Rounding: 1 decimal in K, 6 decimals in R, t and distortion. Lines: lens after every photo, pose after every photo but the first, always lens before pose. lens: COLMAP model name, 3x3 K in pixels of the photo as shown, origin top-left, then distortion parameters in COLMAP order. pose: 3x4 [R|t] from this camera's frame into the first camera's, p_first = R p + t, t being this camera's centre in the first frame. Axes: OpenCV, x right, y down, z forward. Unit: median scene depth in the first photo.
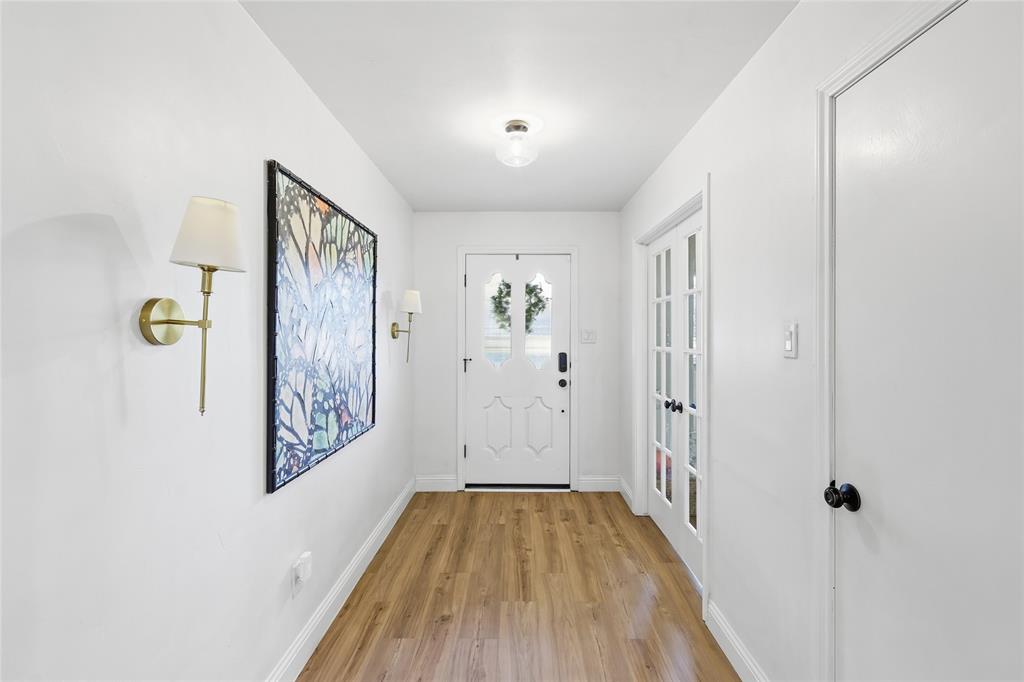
lens RADIAL K [[459.1, 0, 513.6], [0, 459.1, 335.8], [0, 0, 1]] dist [0.000218, -0.000428]
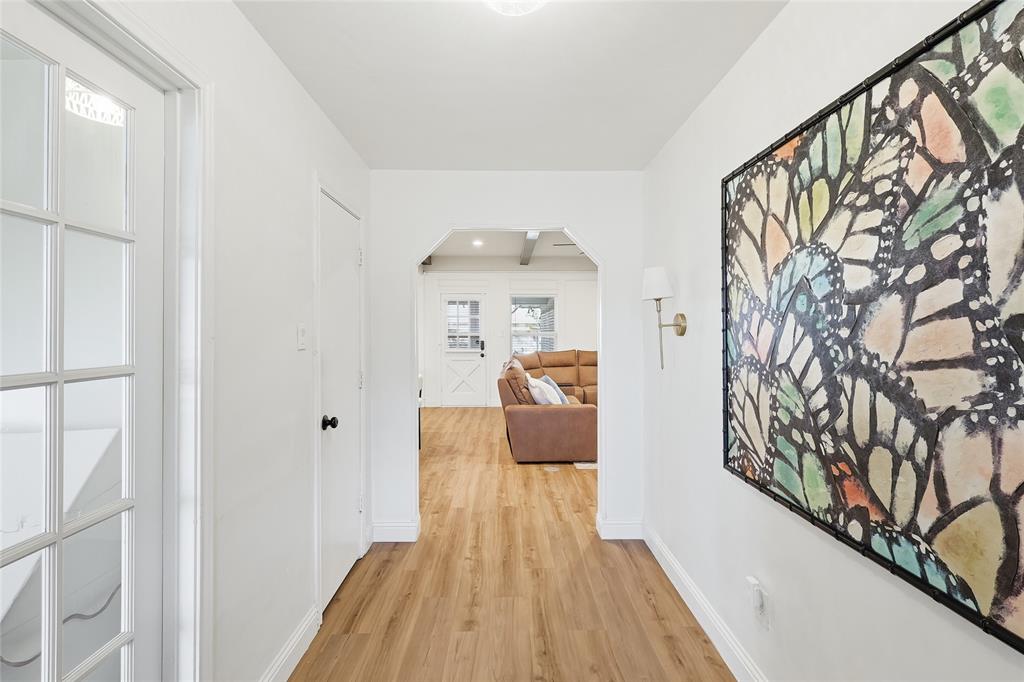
lens RADIAL K [[459.1, 0, 512.5], [0, 459.1, 334.2], [0, 0, 1]] dist [0.000218, -0.000428]
pose [[-0.999783, -0.004363, -0.020388, 0.013931], [-0.004526, 0.999958, 0.007978, -0.000542], [0.020353, 0.008069, -0.999760, 1.030821]]
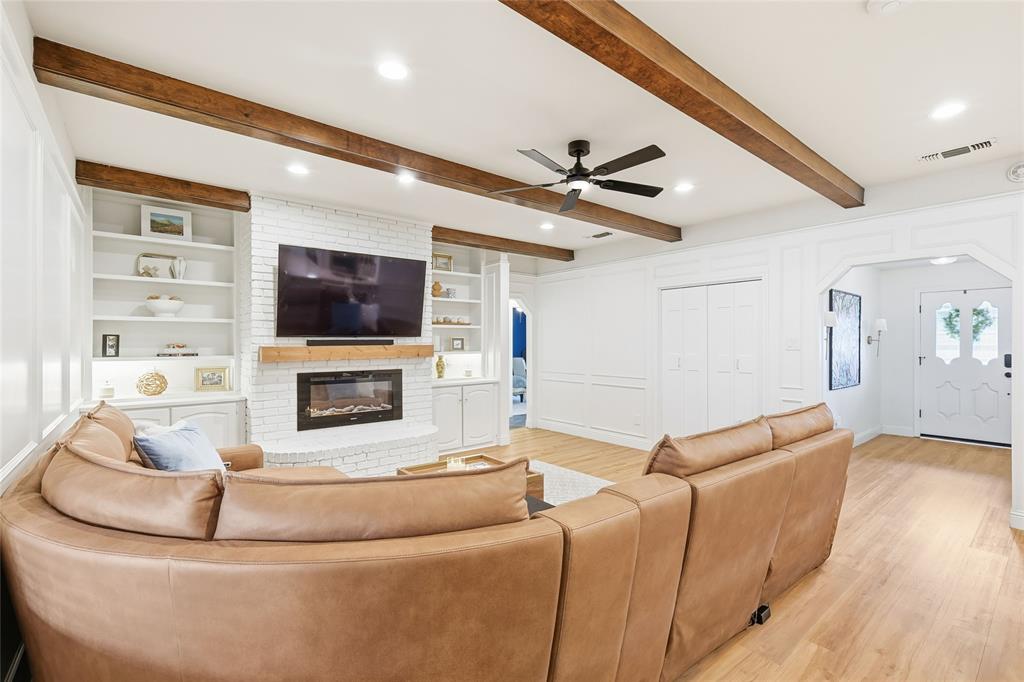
lens RADIAL K [[459.1, 0, 515.7], [0, 459.1, 342.1], [0, 0, 1]] dist [0.000218, -0.000428]
pose [[0.645288, -0.001808, -0.763937, 0.251672], [-0.000567, 0.999996, -0.002846, 0.003158], [0.763939, 0.002270, 0.645284, -1.360943]]
